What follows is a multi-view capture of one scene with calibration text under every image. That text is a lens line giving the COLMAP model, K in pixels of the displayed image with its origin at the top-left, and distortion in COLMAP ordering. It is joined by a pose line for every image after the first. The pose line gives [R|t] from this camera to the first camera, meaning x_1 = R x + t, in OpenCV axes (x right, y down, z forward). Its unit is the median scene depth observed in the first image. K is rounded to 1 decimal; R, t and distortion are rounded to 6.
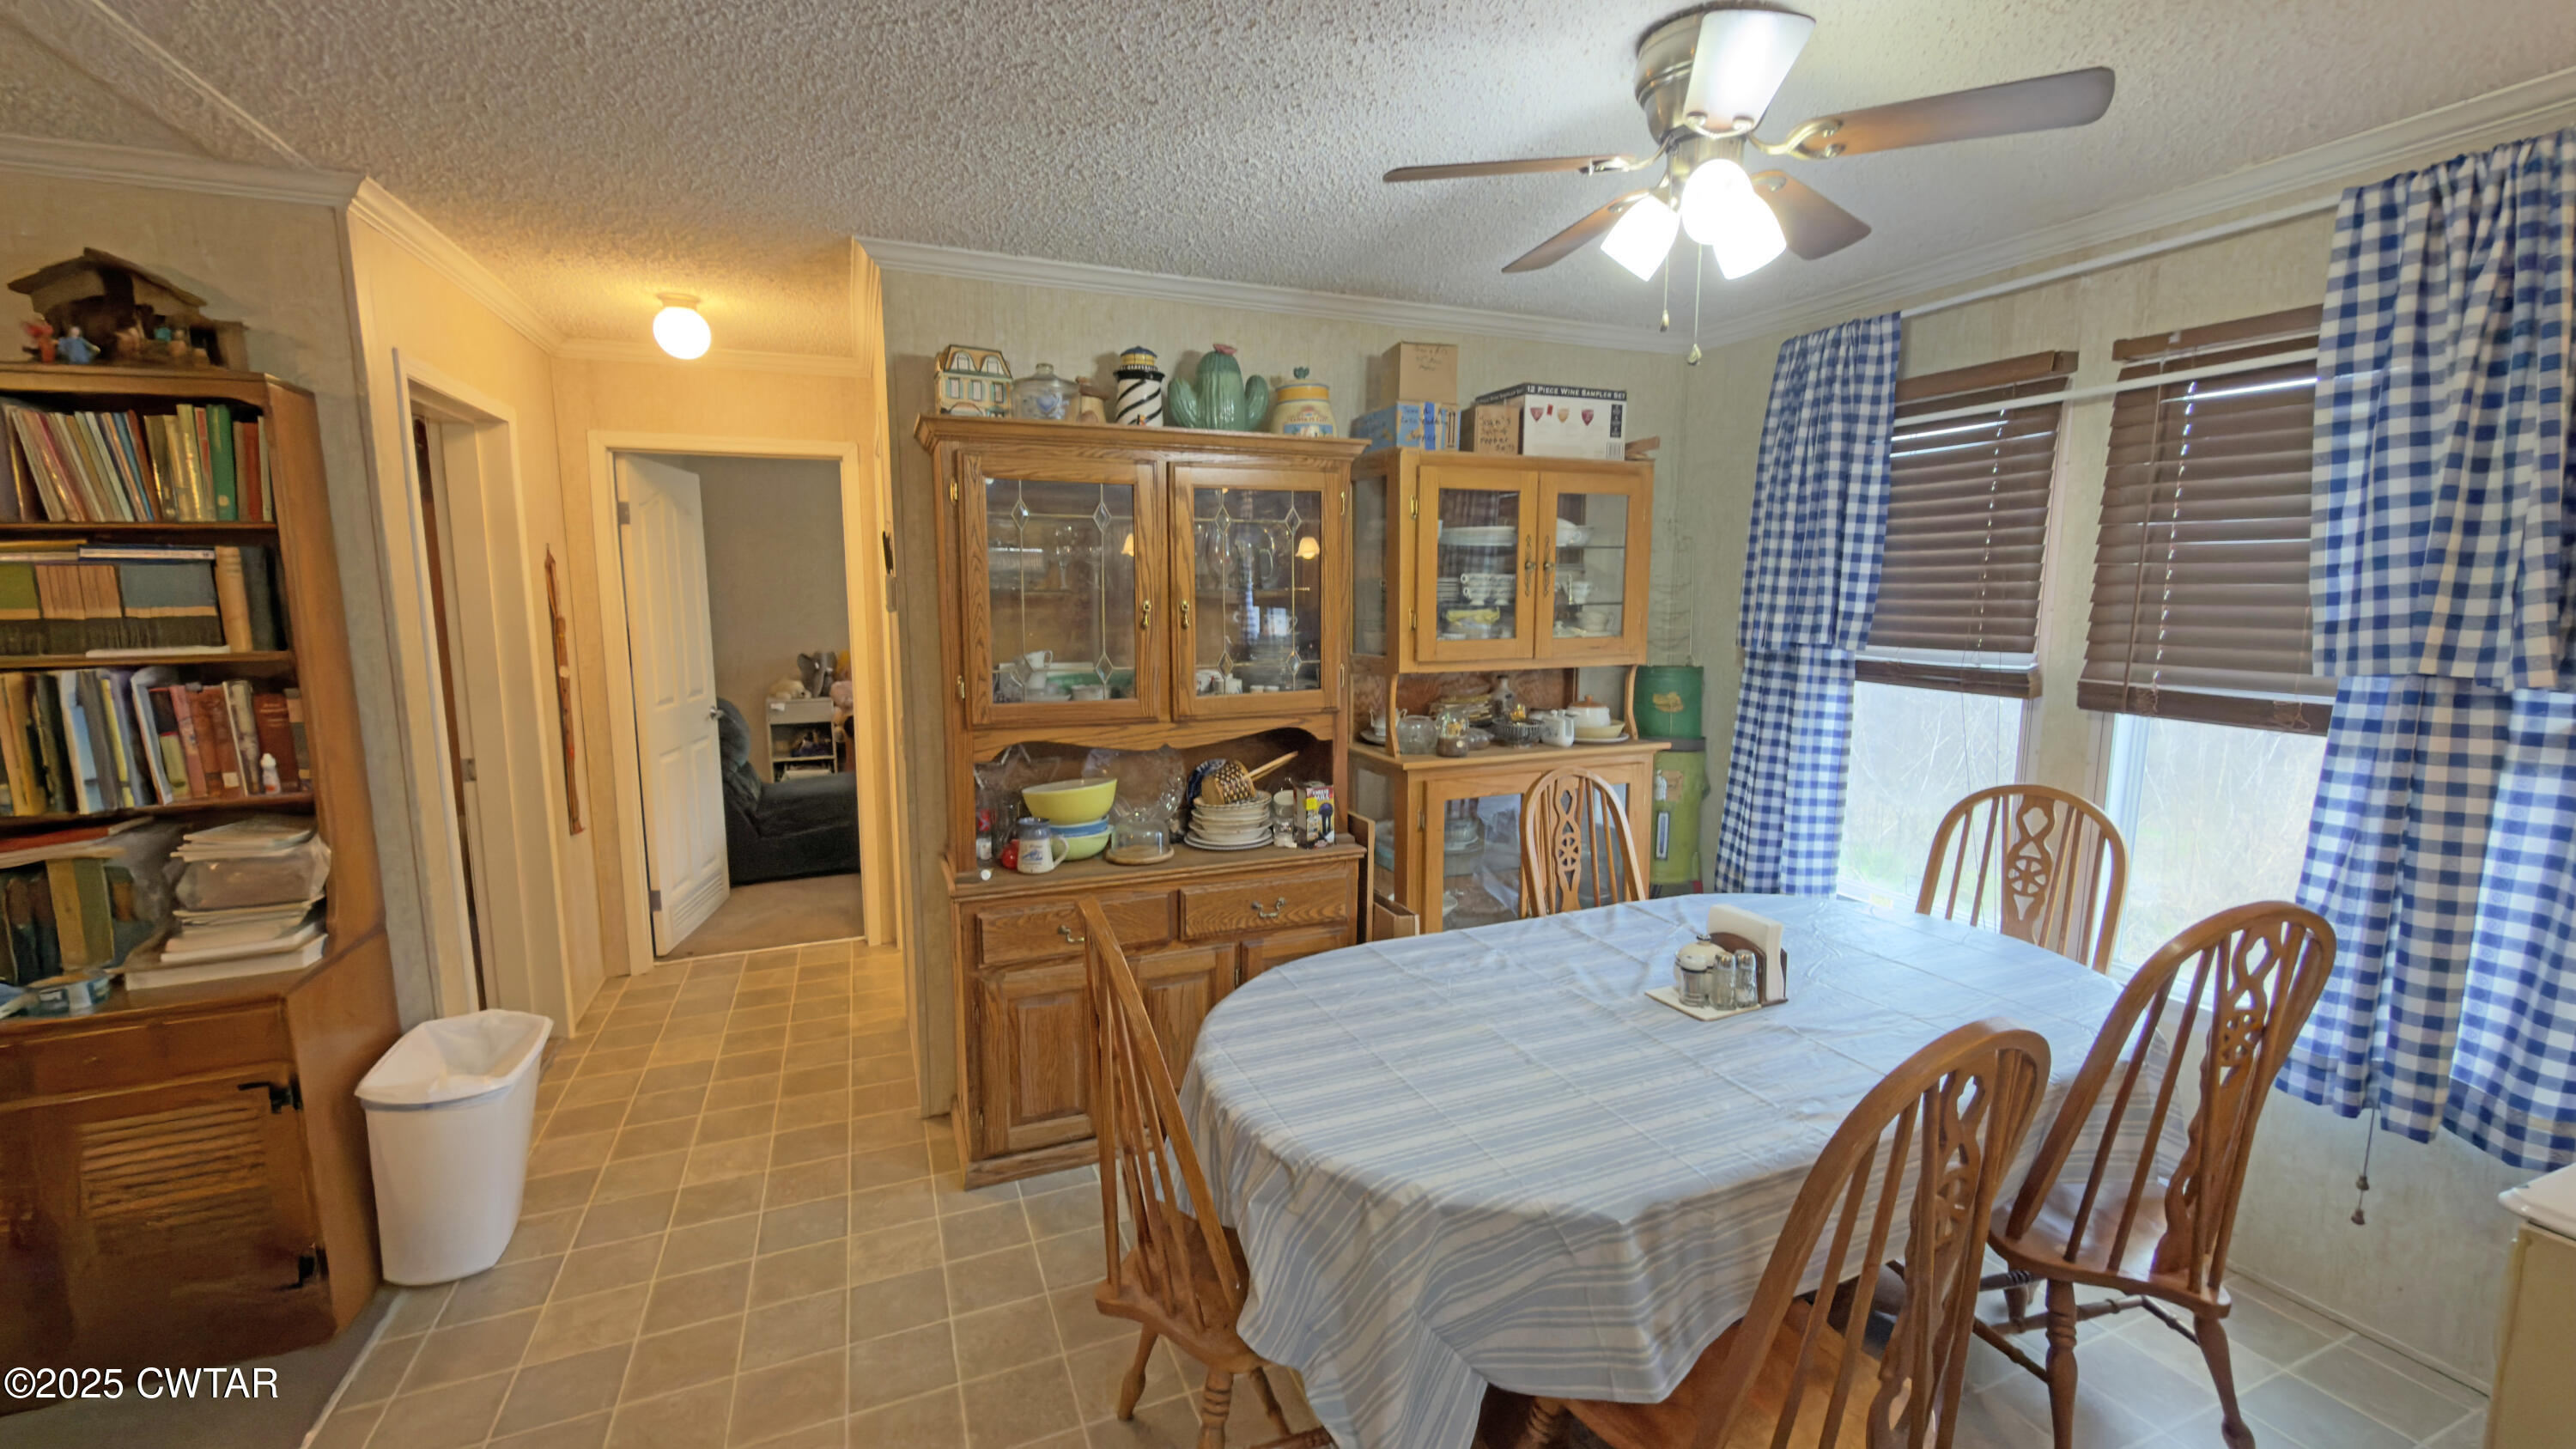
lens RADIAL K [[1020.4, 0, 1287.2], [0, 1020.4, 721.1], [0, 0, 1]] dist [-0.002309, 0.000045]
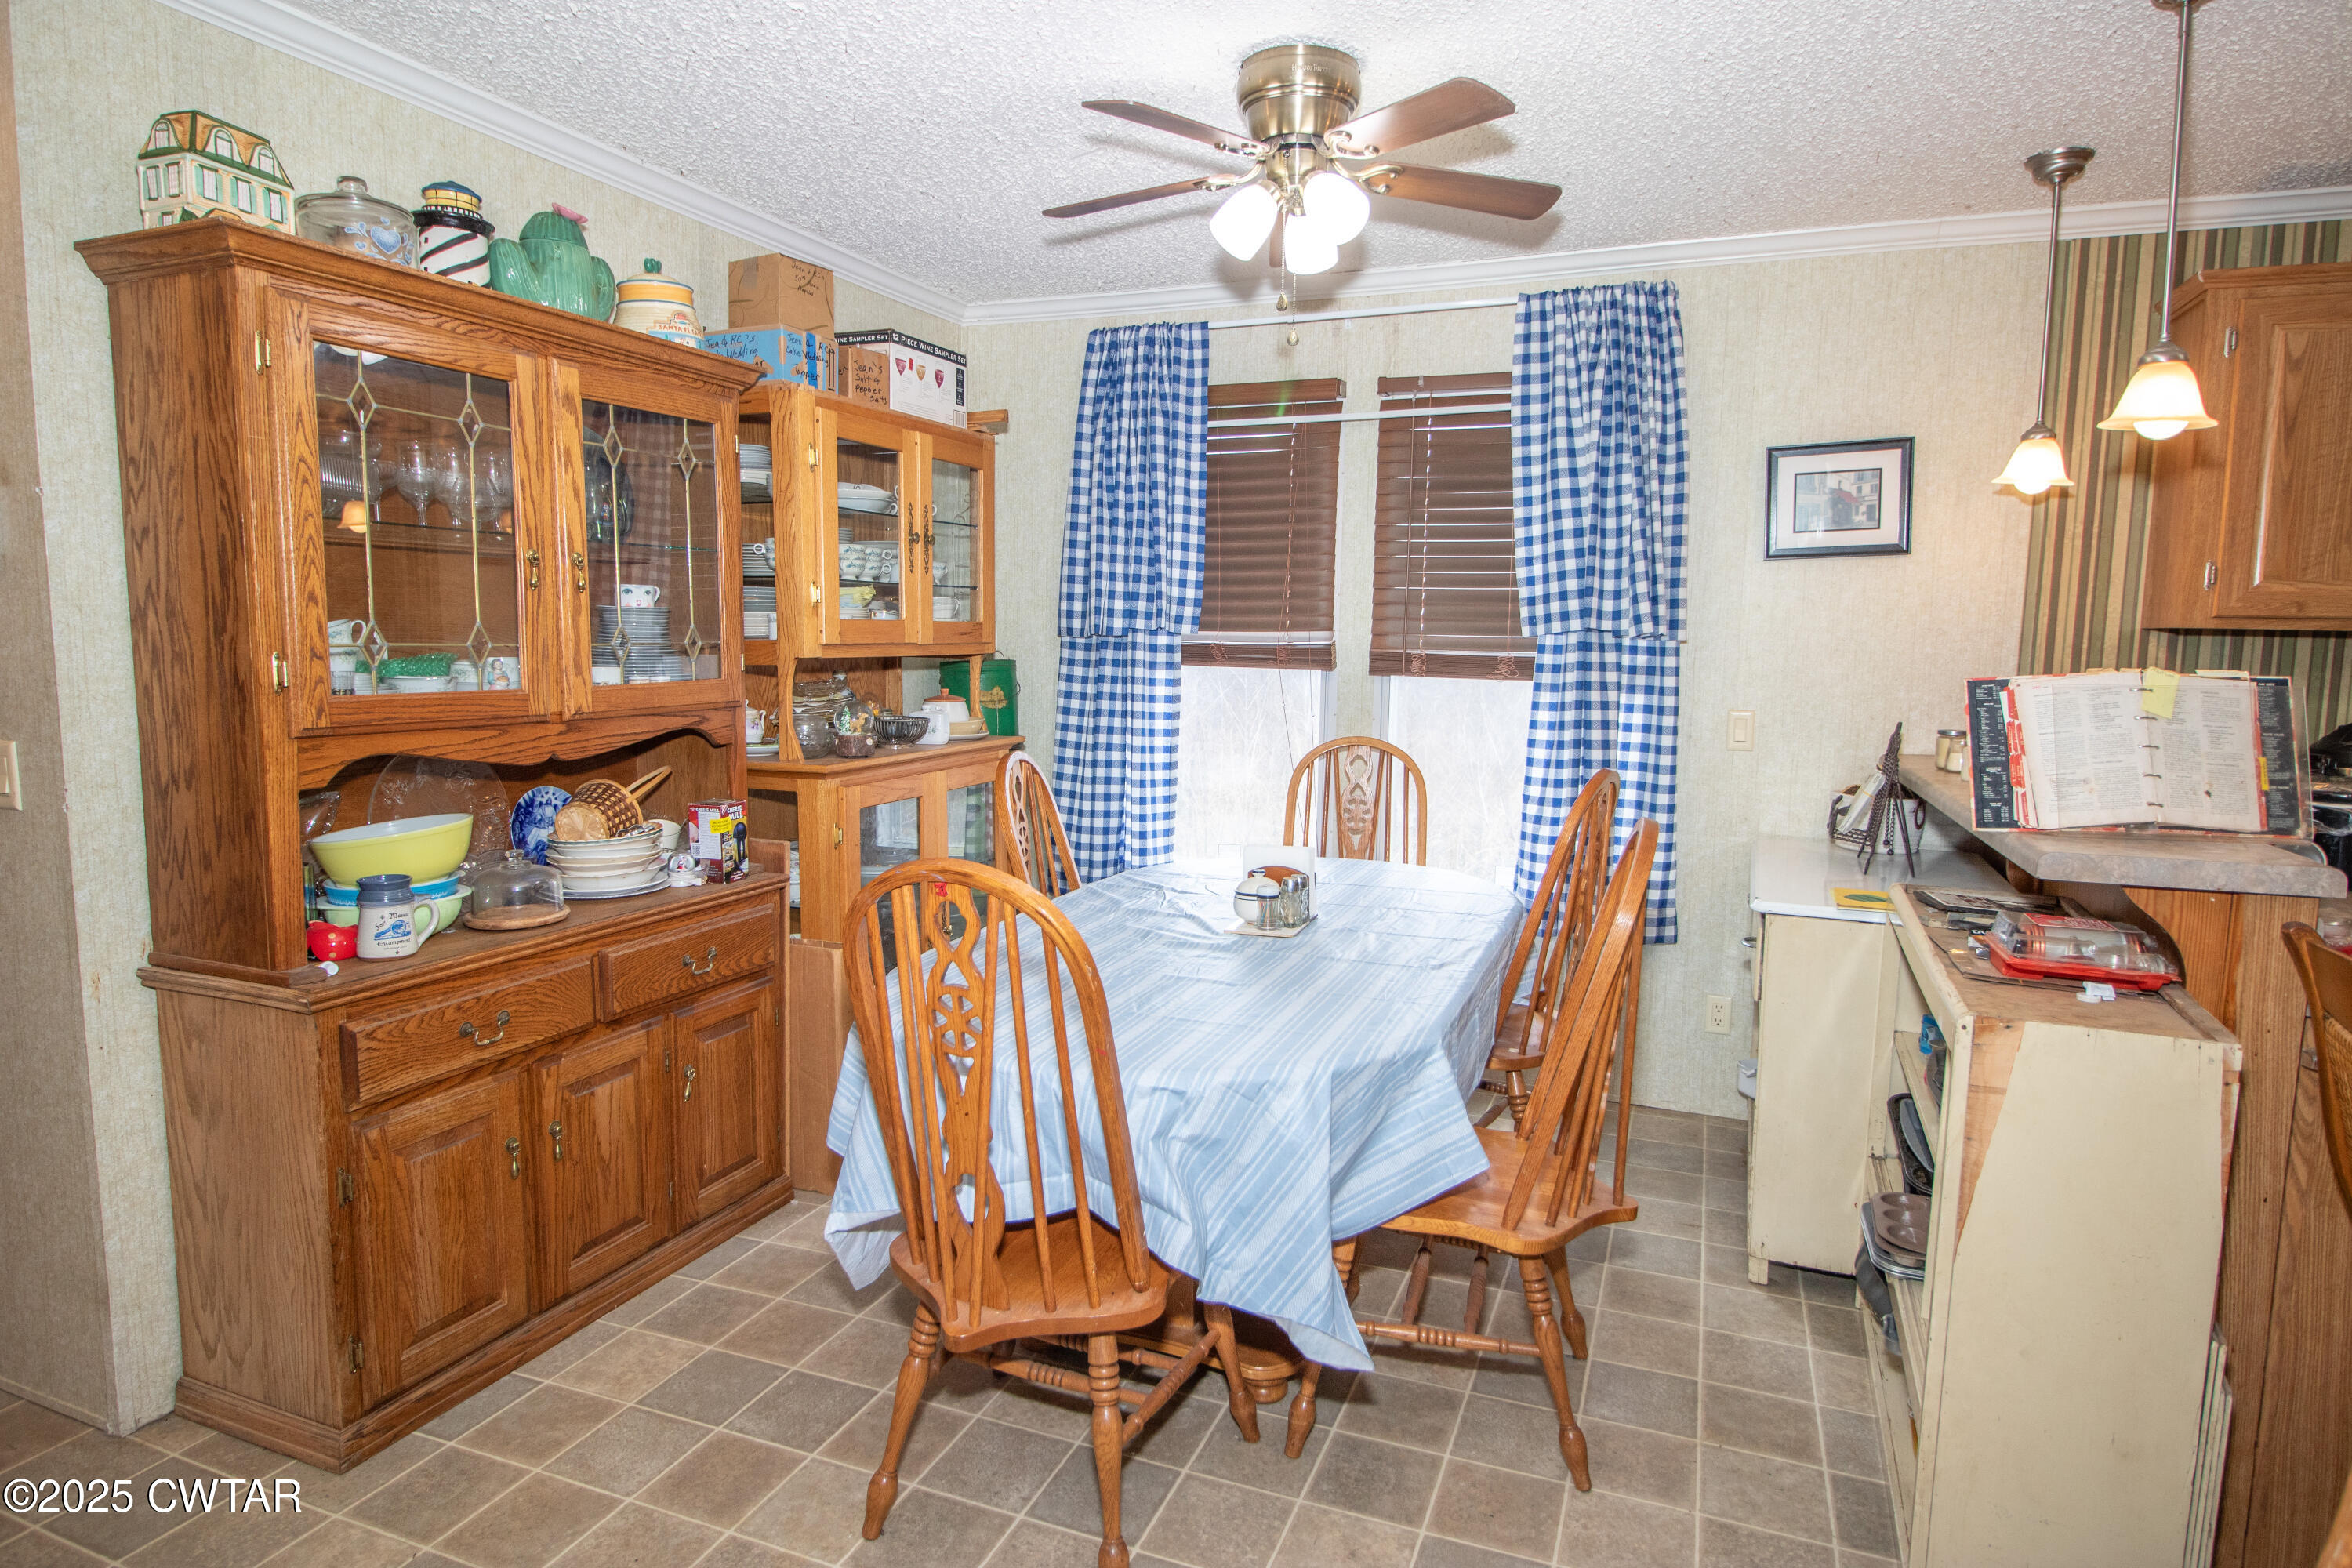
lens RADIAL K [[1329.2, 0, 1177.3], [0, 1329.2, 784.2], [0, 0, 1]] dist [0.001149, -0.008655]
pose [[0.699166, -0.073339, 0.711188, -0.484257], [0.081944, 0.996390, 0.022190, 0.059431], [-0.710248, 0.042763, 0.702652, 0.042102]]
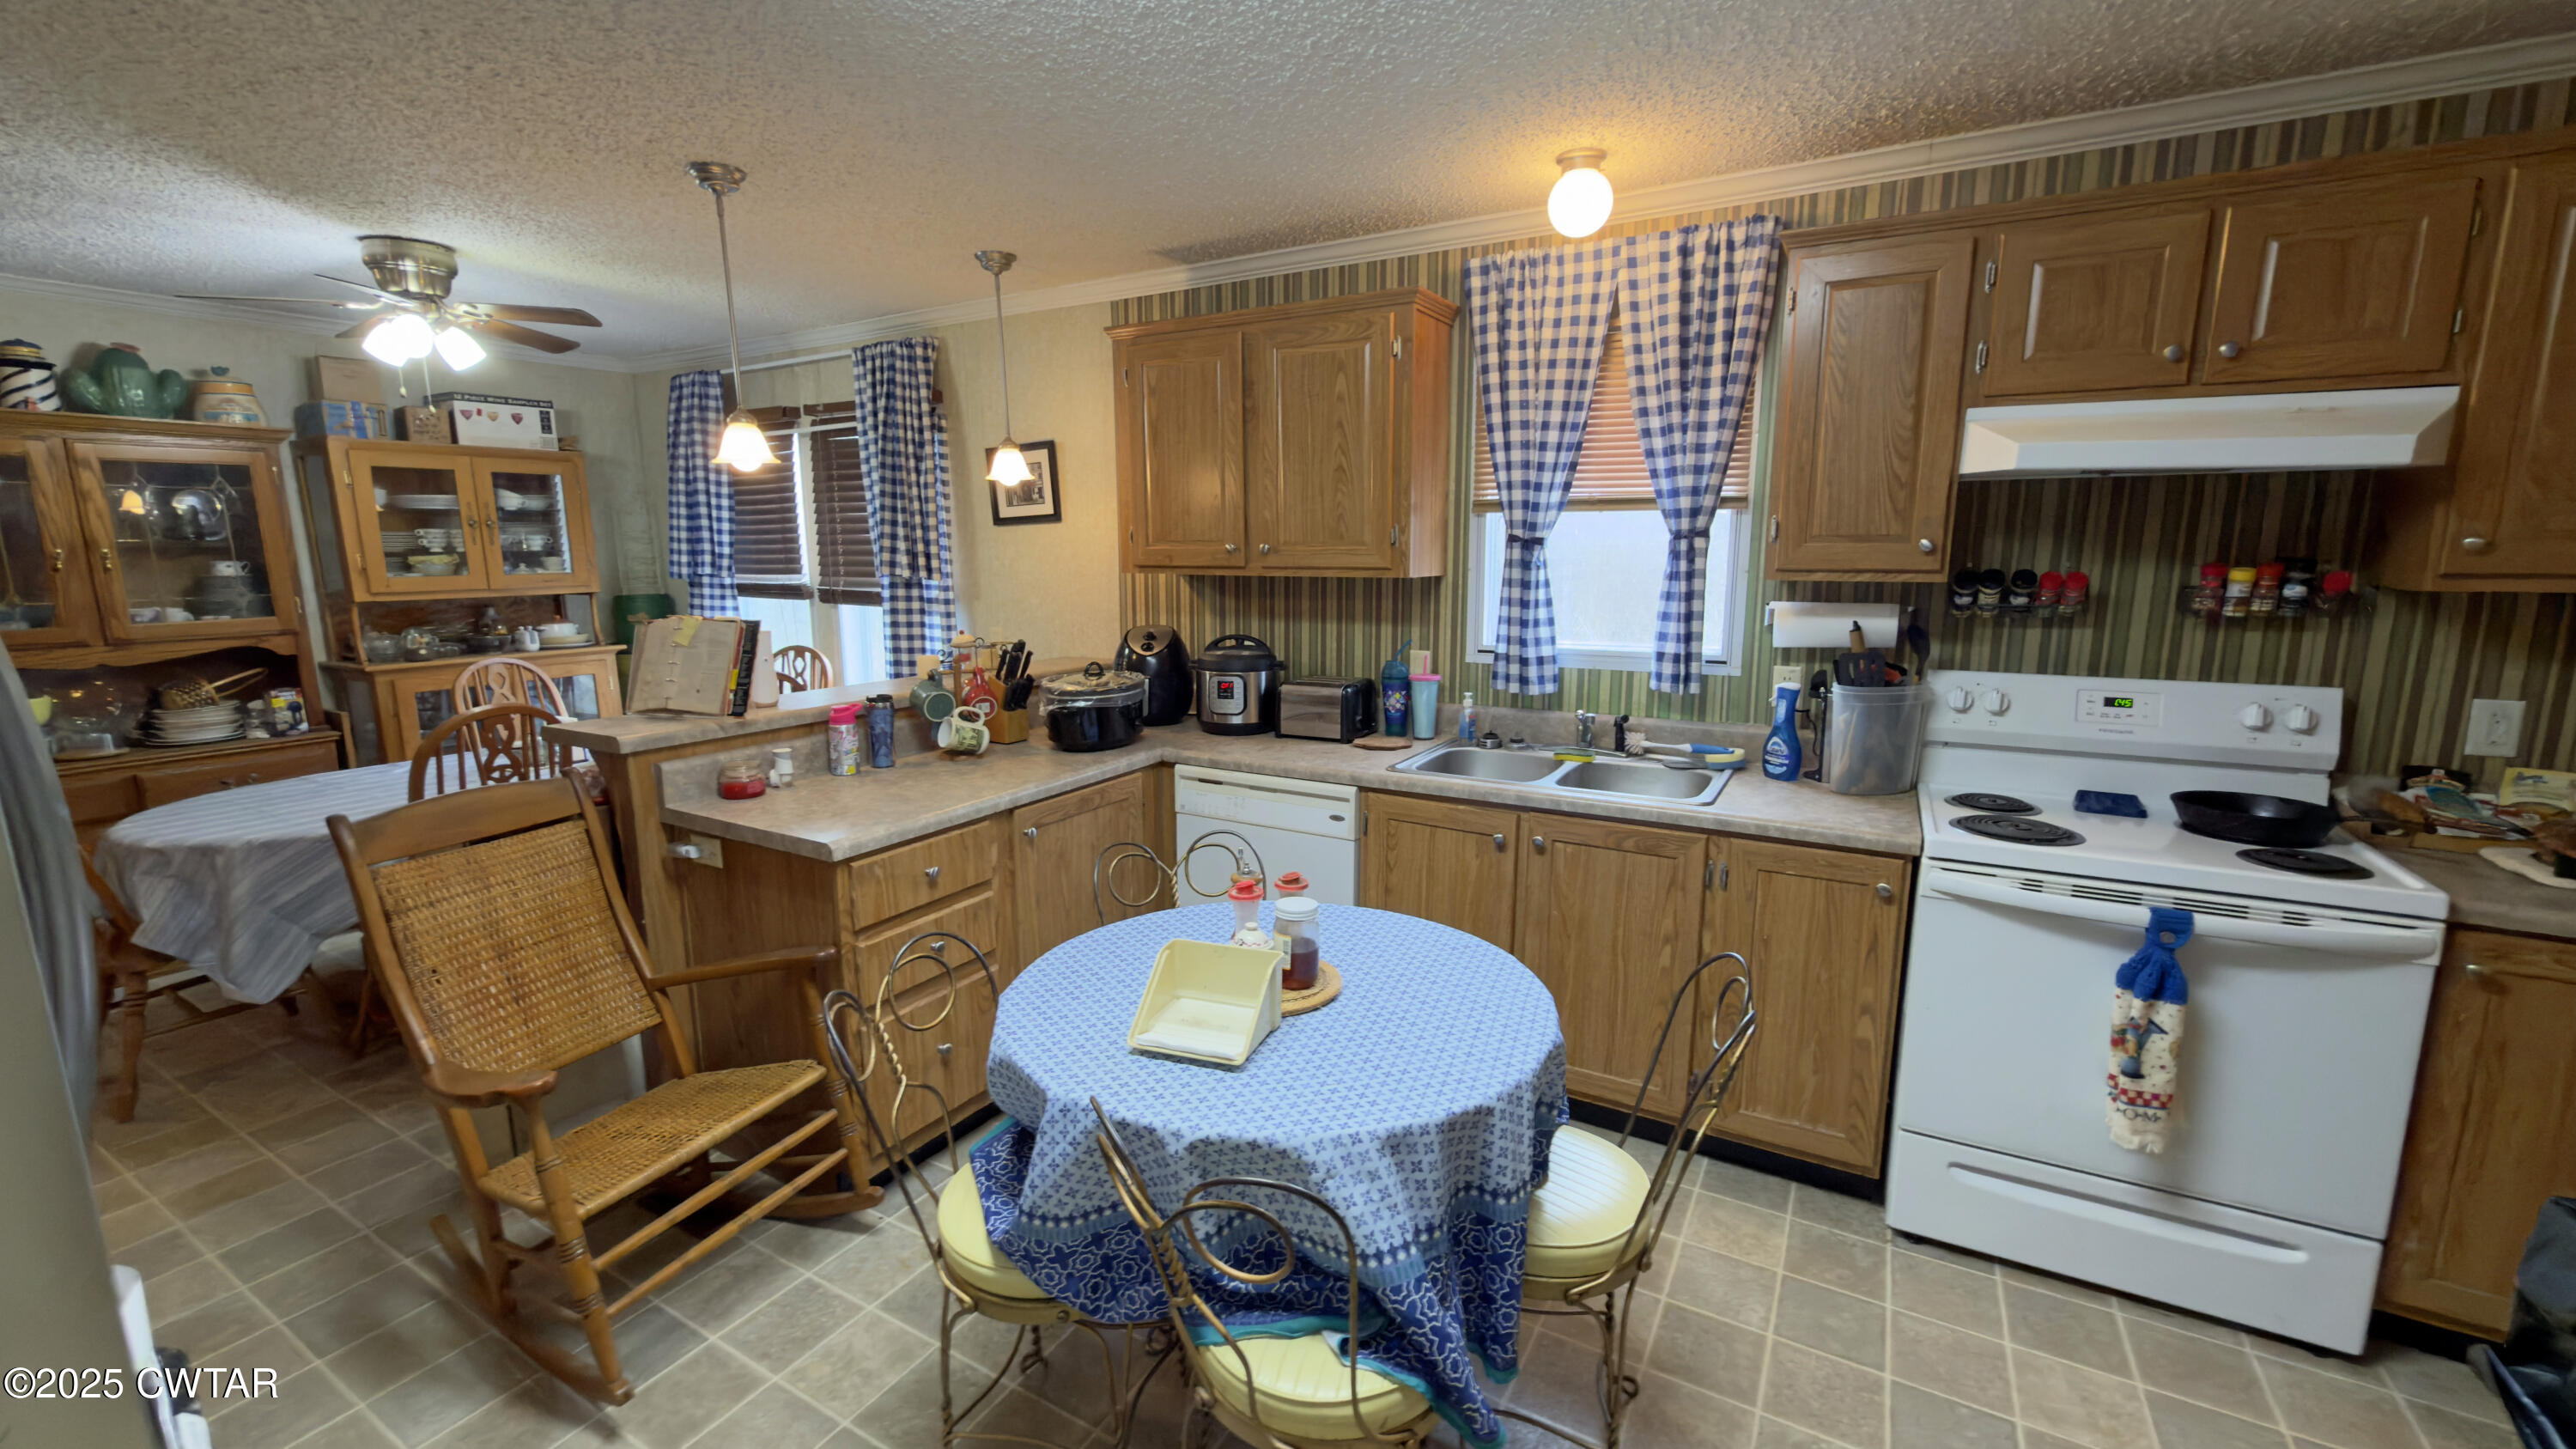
lens RADIAL K [[1020.4, 0, 1291.7], [0, 1020.4, 719.8], [0, 0, 1]] dist [-0.002309, 0.000045]
pose [[0.794373, -0.107242, 0.597889, 0.295126], [0.084821, 0.994232, 0.065638, 0.136300], [-0.601480, -0.001428, 0.798887, -0.906240]]
